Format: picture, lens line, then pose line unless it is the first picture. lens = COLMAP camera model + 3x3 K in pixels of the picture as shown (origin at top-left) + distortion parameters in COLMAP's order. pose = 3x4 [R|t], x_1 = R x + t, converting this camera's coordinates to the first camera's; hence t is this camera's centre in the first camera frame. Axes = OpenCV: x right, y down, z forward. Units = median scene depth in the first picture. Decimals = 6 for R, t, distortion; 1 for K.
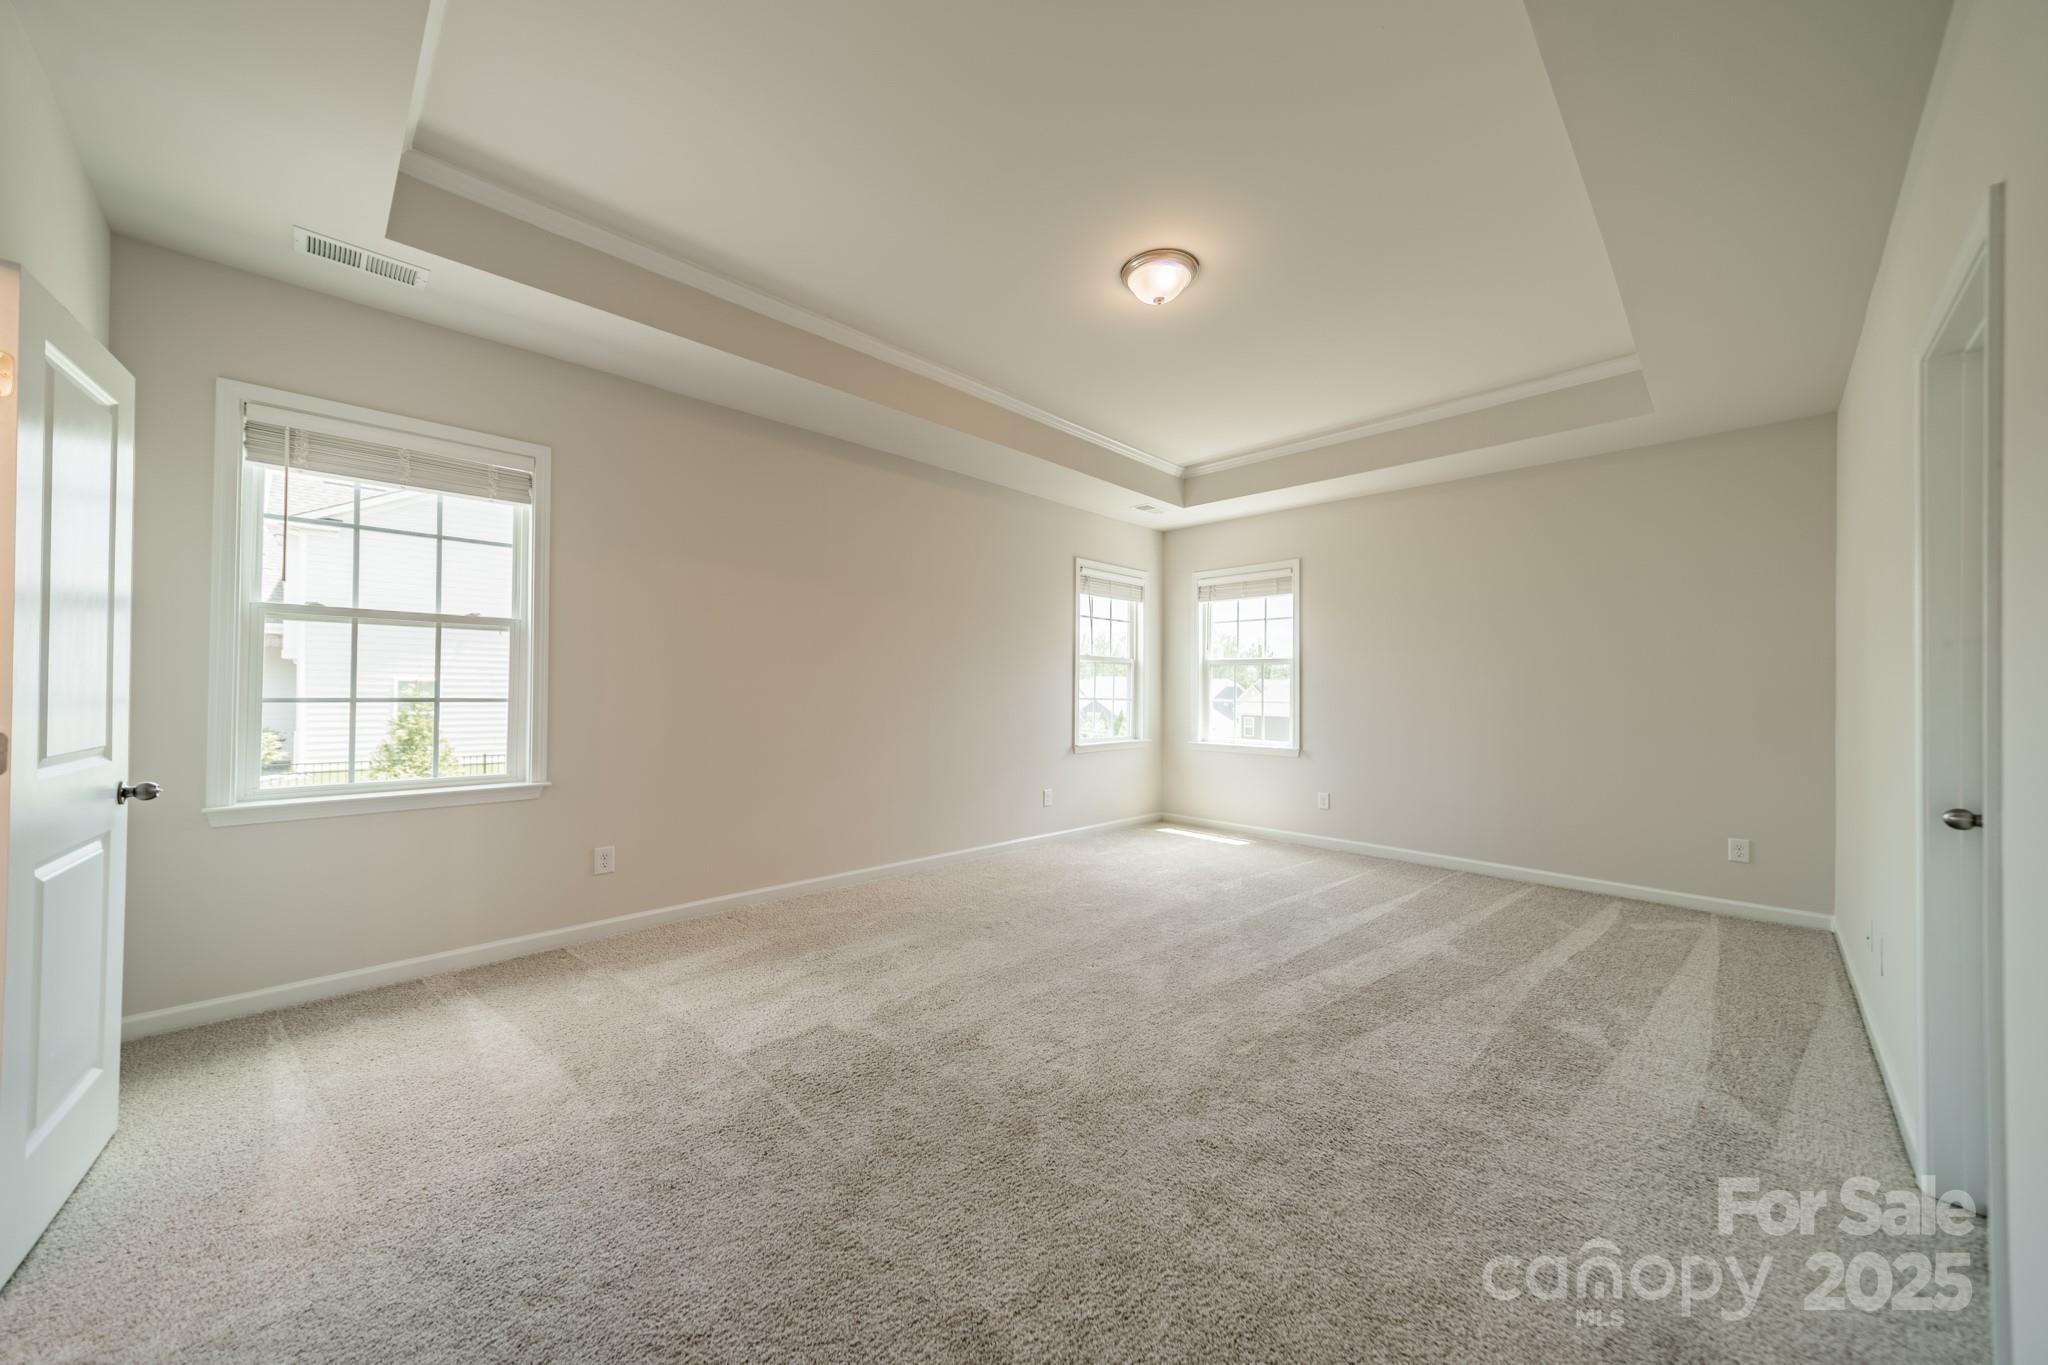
lens RADIAL K [[721.3, 0, 1018.5], [0, 721.3, 674.9], [0, 0, 1]] dist [0.009688, 0.000433]
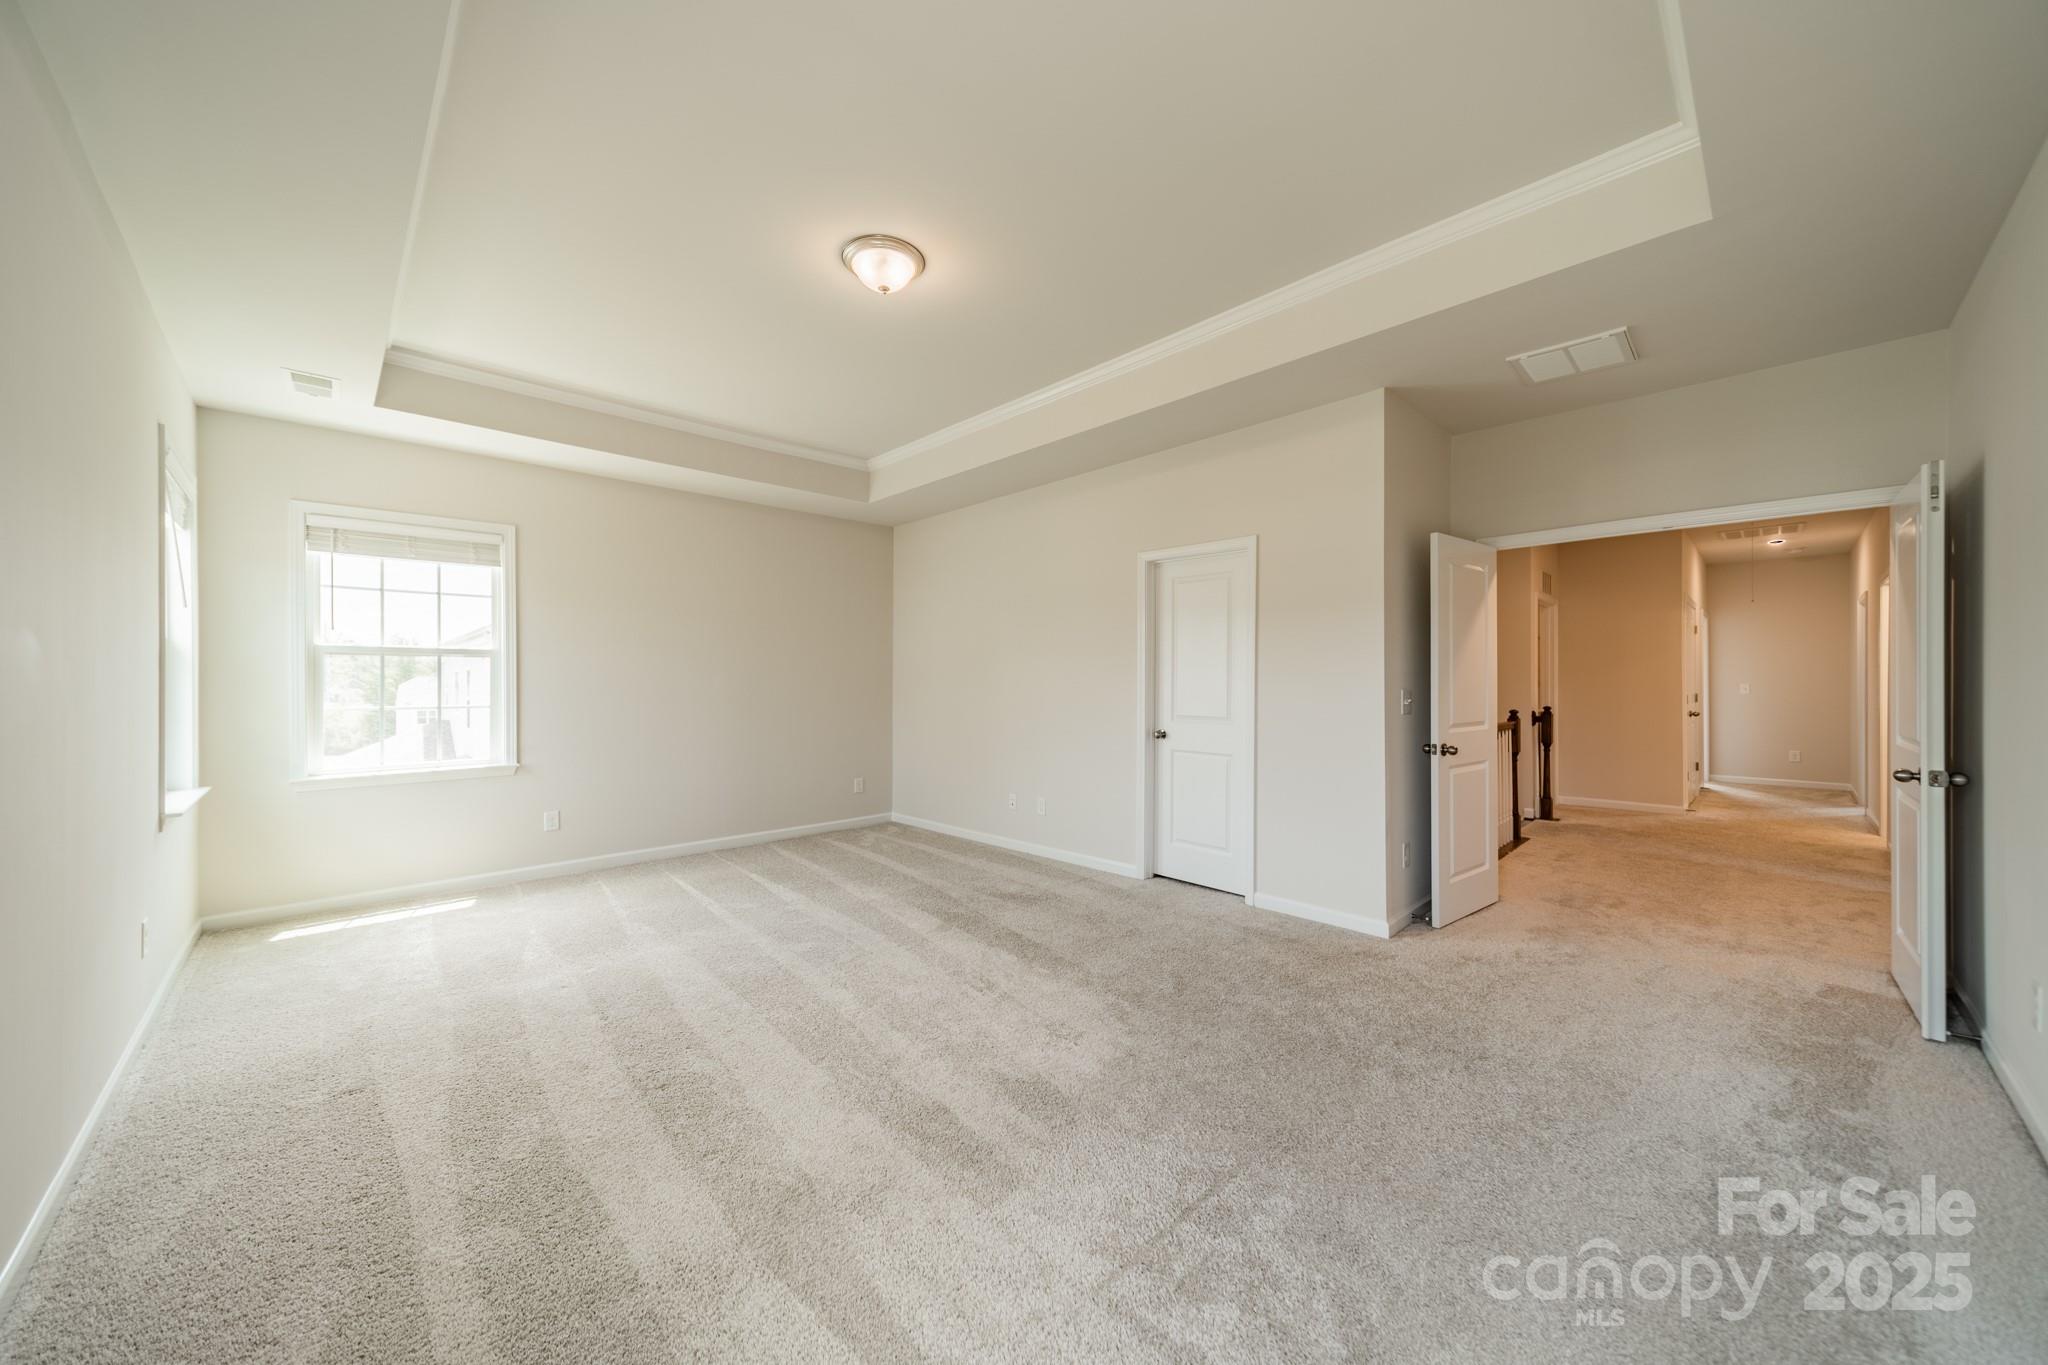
lens RADIAL K [[721.3, 0, 1036.9], [0, 721.3, 673.4], [0, 0, 1]] dist [0.009688, 0.000433]
pose [[-0.001952, 0.001534, 0.999997, -0.407175], [-0.016729, 0.999859, -0.001566, -0.006536], [-0.999858, -0.016732, -0.001926, 0.419277]]
